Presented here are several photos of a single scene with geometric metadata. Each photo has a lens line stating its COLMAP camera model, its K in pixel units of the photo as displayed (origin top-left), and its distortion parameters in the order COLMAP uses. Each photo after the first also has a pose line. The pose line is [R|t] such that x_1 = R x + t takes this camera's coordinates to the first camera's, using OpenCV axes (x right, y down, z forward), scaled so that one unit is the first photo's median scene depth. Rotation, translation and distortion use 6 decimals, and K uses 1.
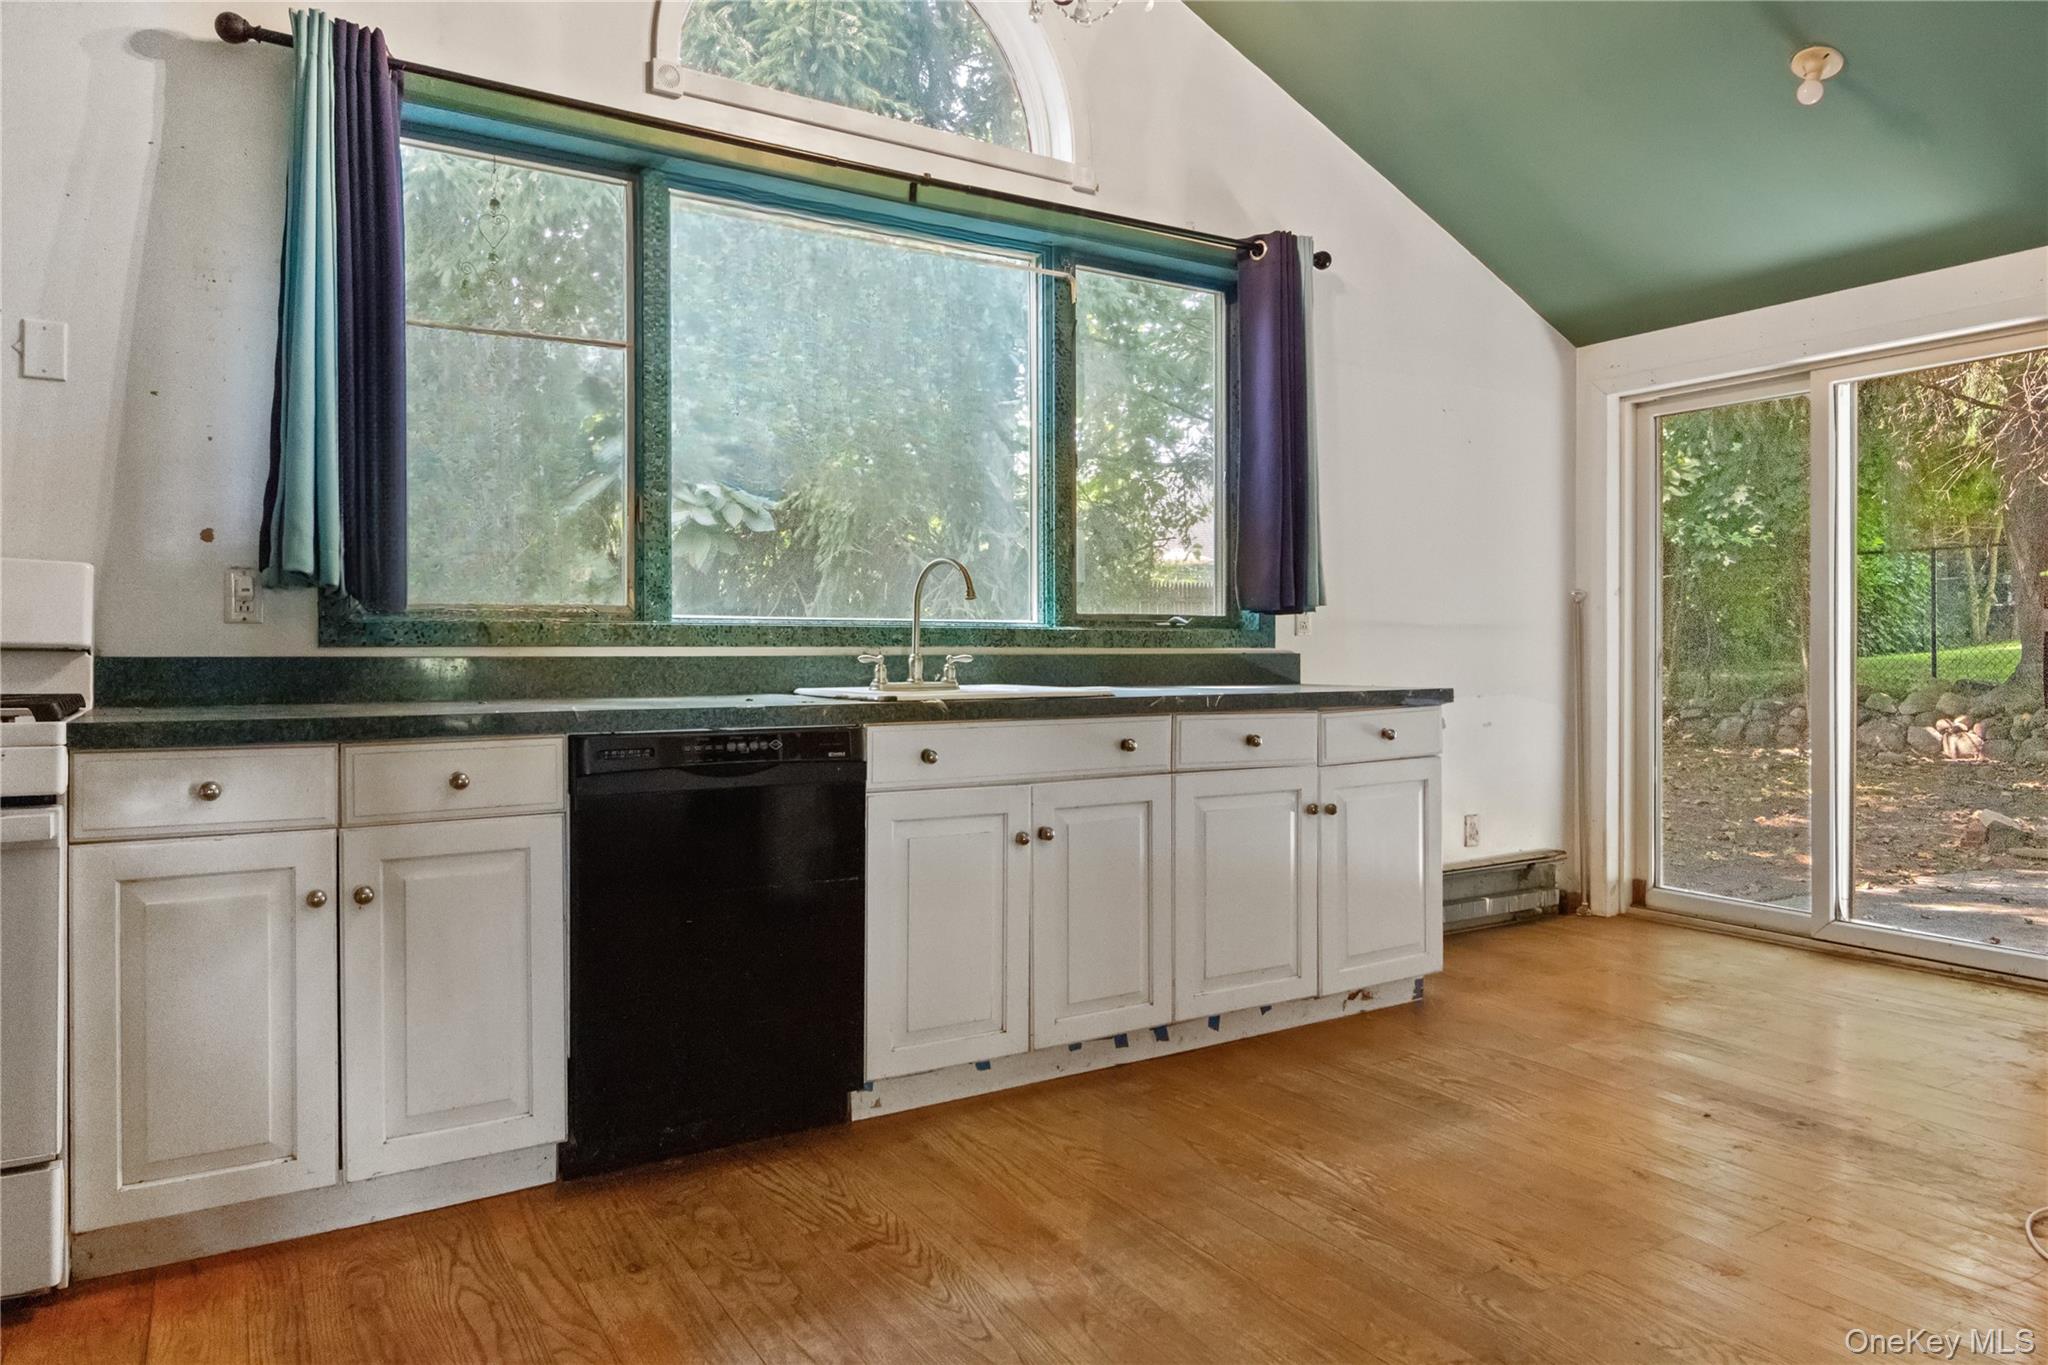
lens RADIAL K [[1295.6, 0, 1022.1], [0, 1295.6, 646.3], [0, 0, 1]] dist [0.001491, 0.000317]
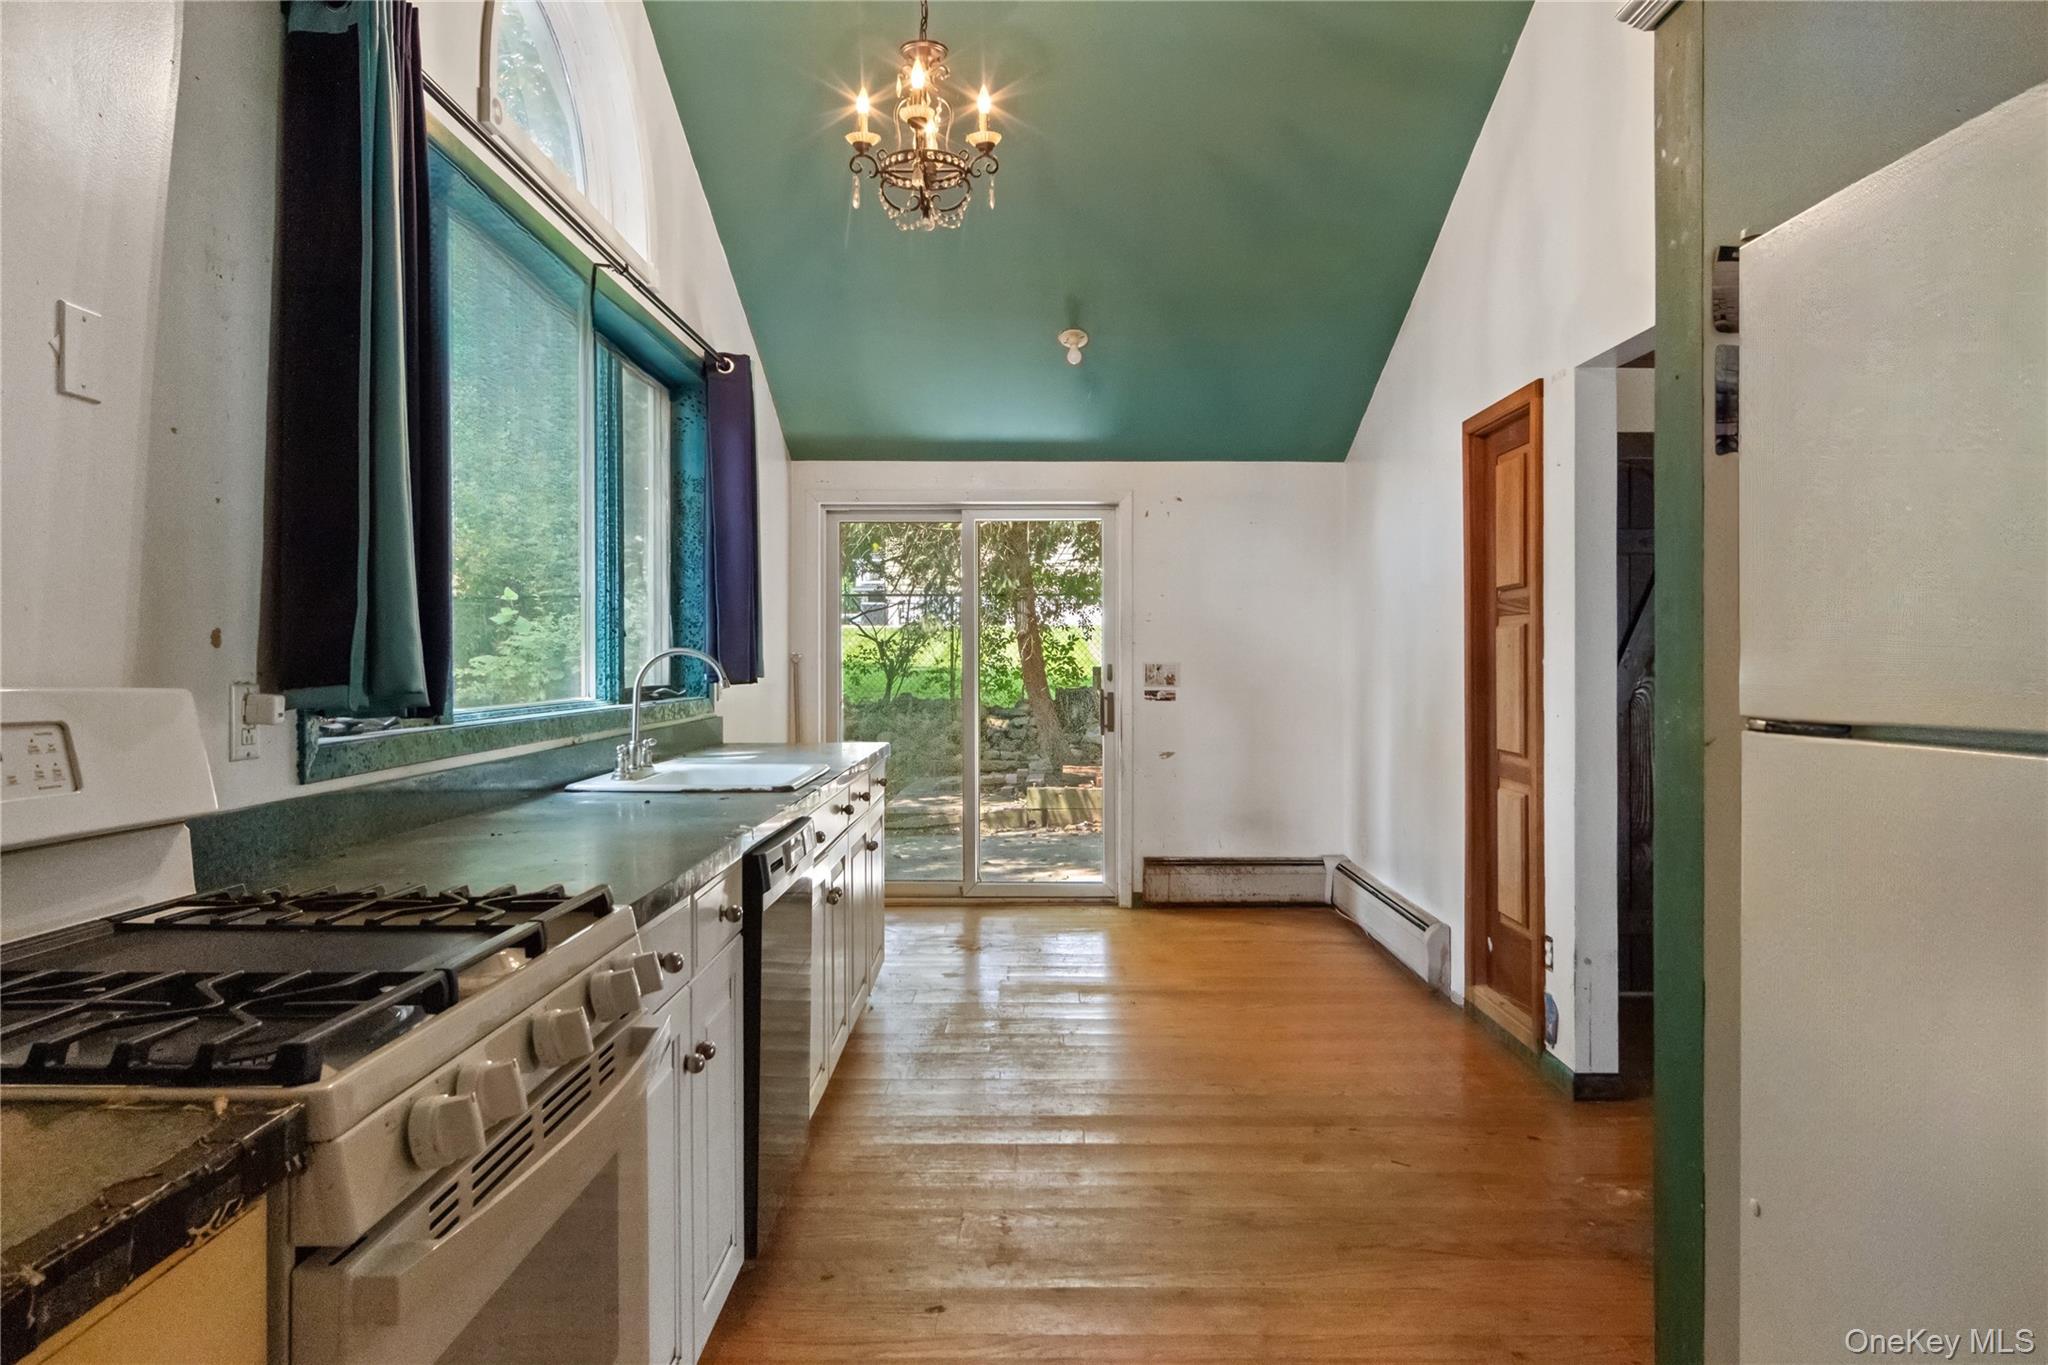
lens RADIAL K [[1295.6, 0, 1022.1], [0, 1295.6, 646.3], [0, 0, 1]] dist [0.001491, 0.000317]
pose [[0.531486, 0.004064, 0.847058, -0.865267], [0.003874, 0.999966, -0.007229, -0.065432], [-0.847059, 0.007123, 0.531452, 0.229545]]
